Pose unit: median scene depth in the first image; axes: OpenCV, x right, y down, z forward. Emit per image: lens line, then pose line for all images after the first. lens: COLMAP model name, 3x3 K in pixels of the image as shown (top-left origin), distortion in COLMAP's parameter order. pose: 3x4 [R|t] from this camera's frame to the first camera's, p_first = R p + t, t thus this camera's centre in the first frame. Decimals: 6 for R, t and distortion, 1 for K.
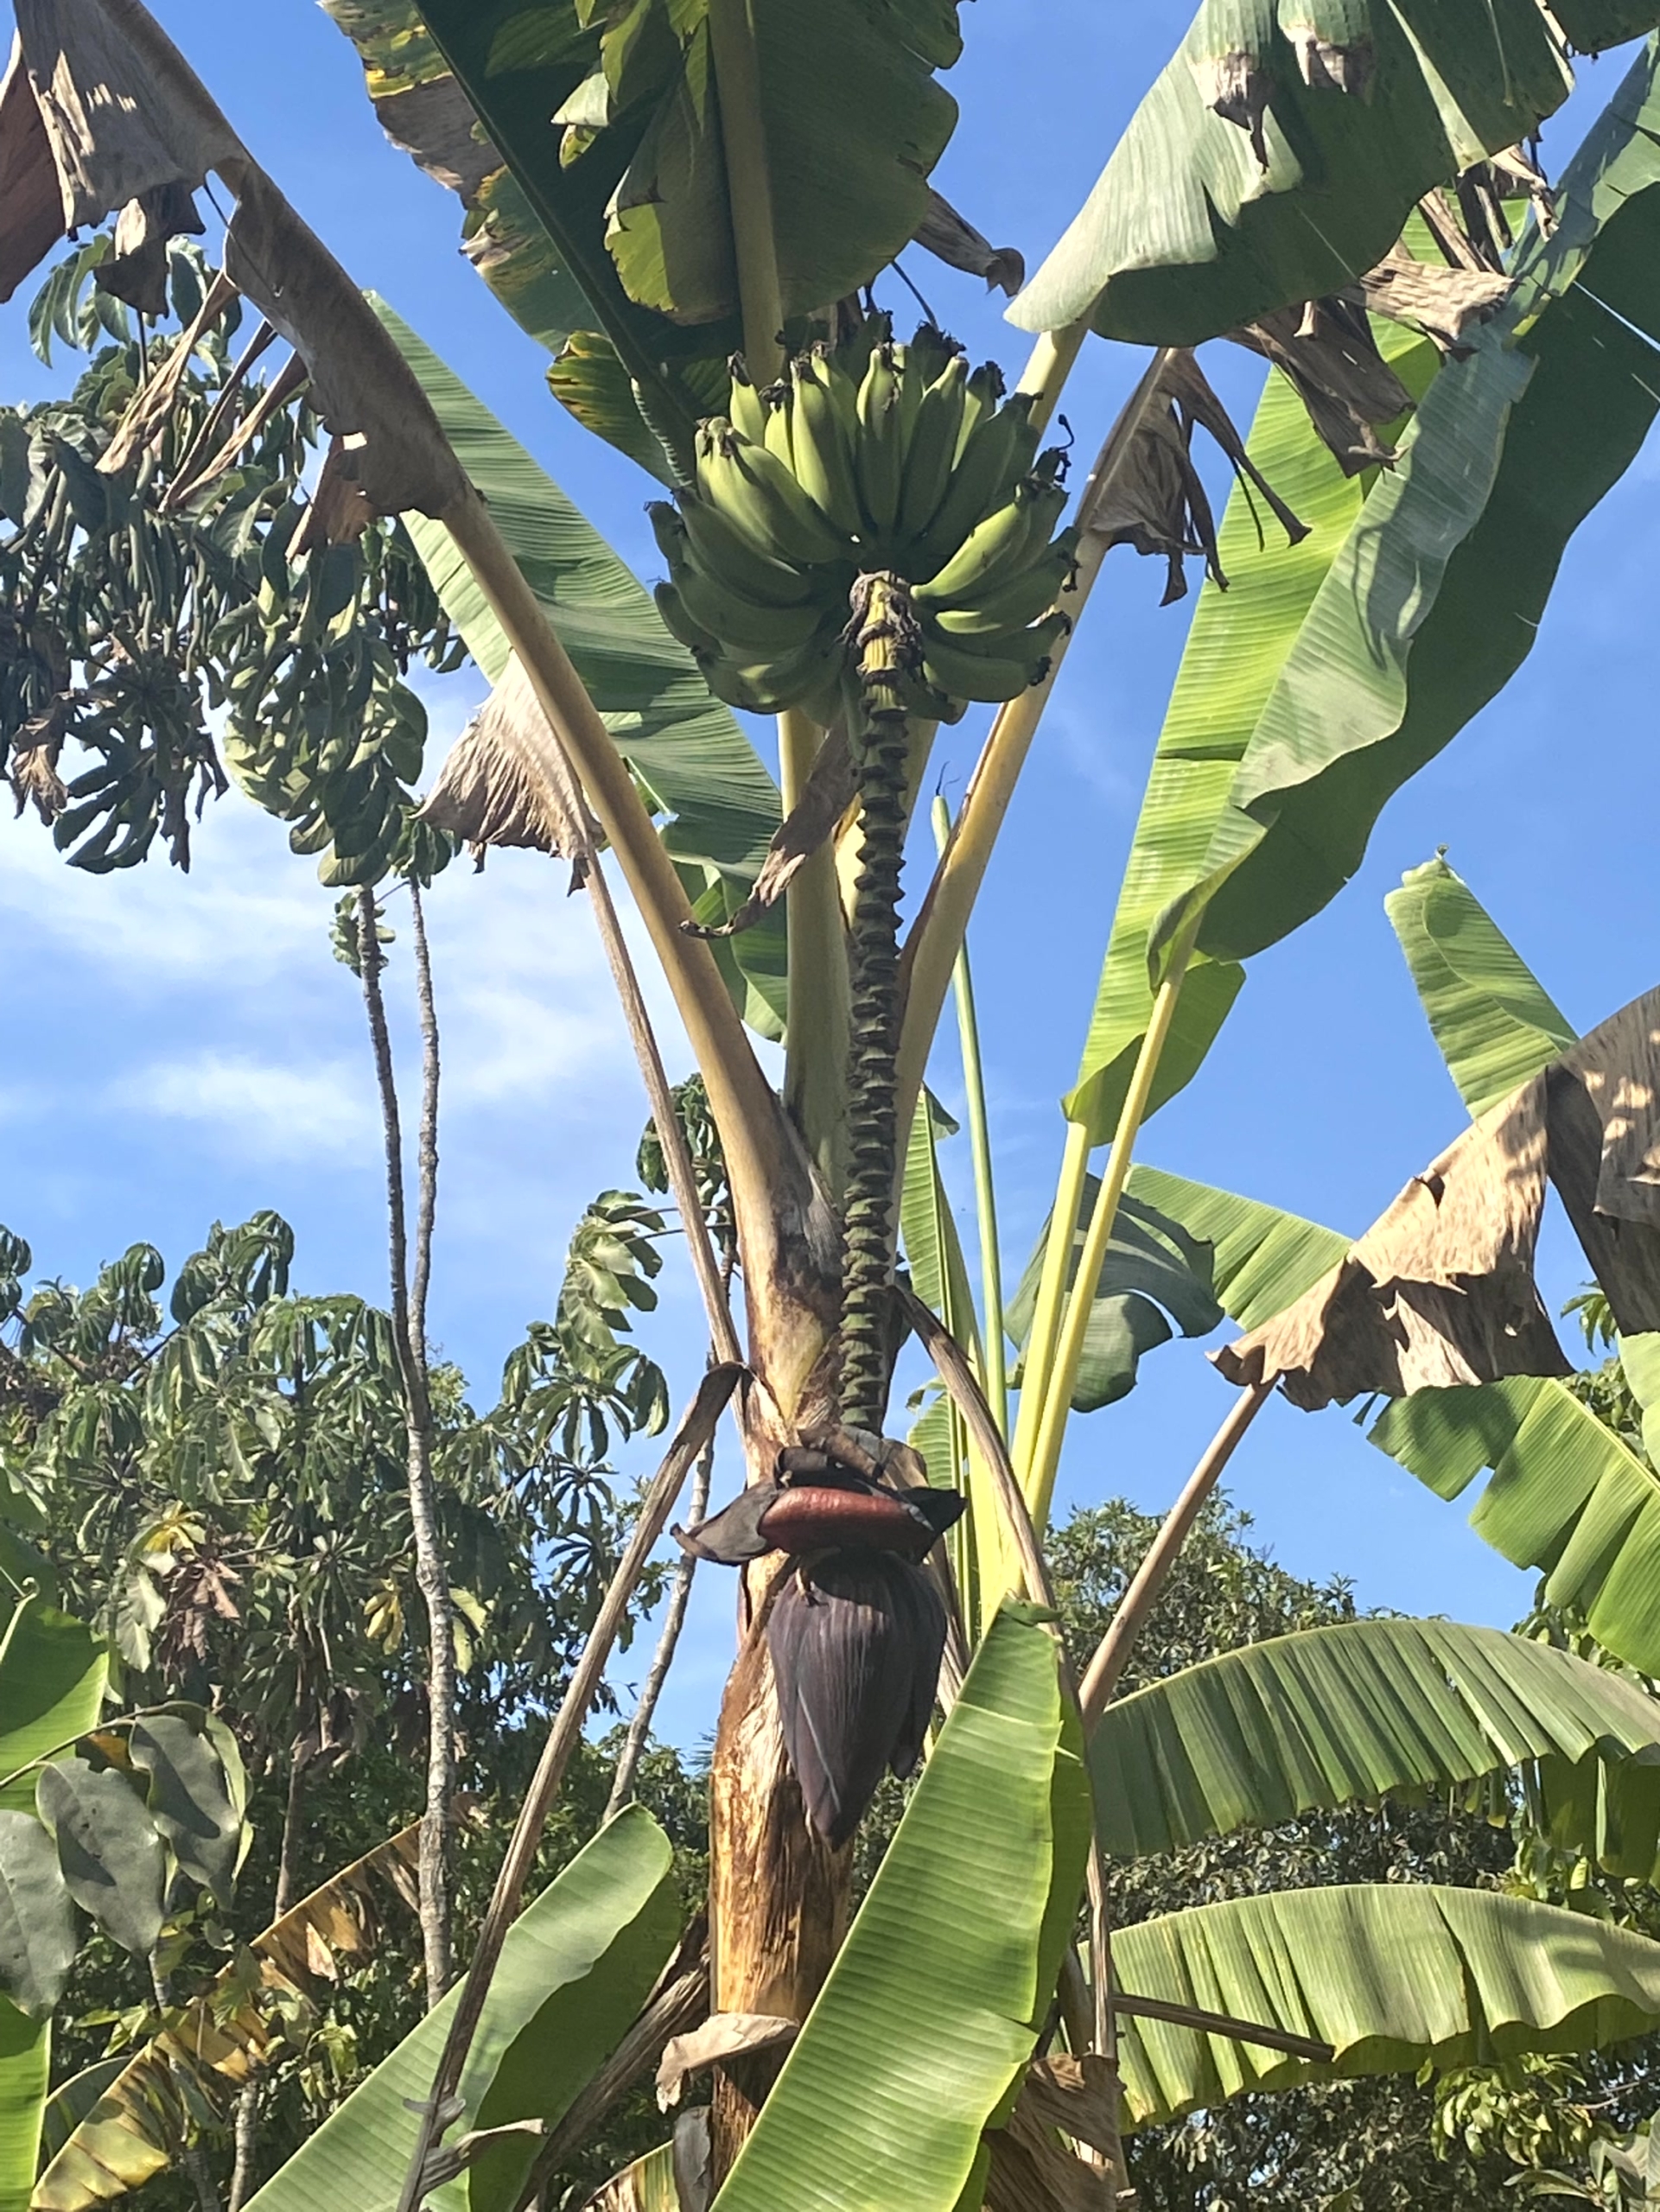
lens RADIAL K [[4089.4, 0, 830.0], [0, 4089.4, 1108.3], [0, 0, 1]] dist [0.410064, 0.000000]
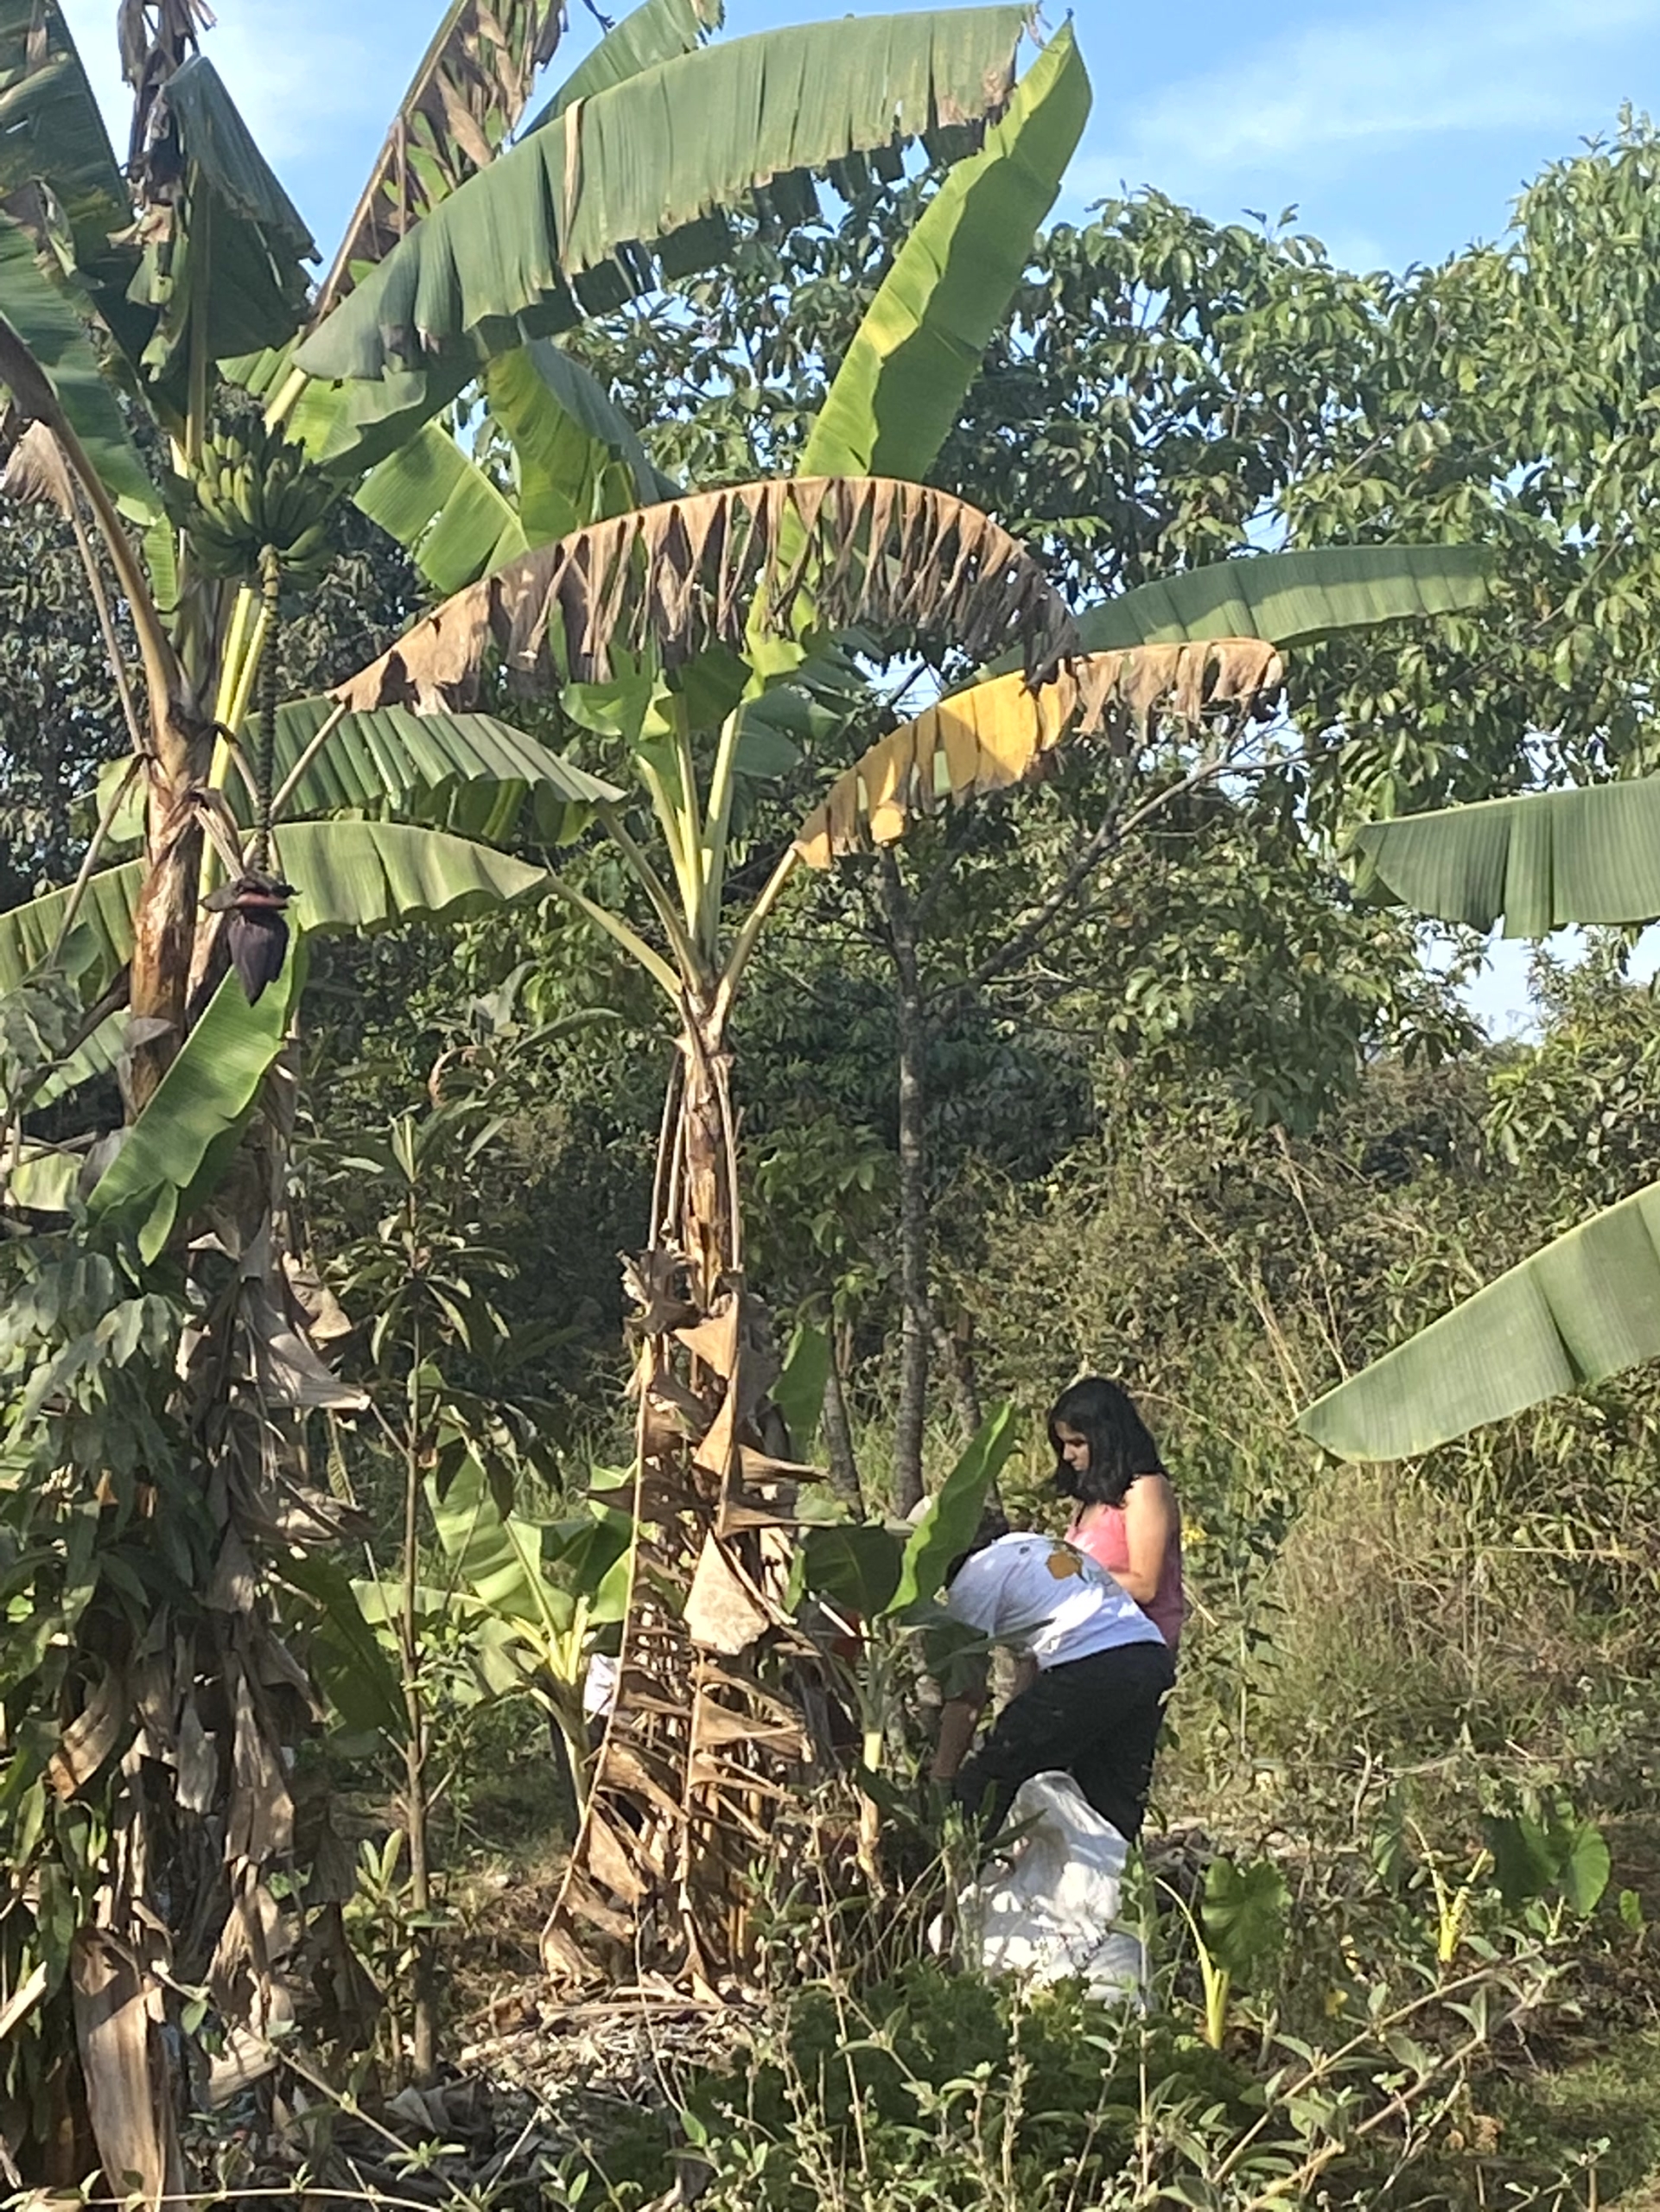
lens RADIAL K [[5550.1, 0, 829.9], [0, 5550.1, 1106.0], [0, 0, 1]] dist [0.043234, 0.000000]
pose [[0.970188, 0.021934, 0.241361, -0.409756], [-0.090204, 0.957026, 0.275618, -0.661663], [-0.224943, -0.289173, 0.930473, -2.131344]]
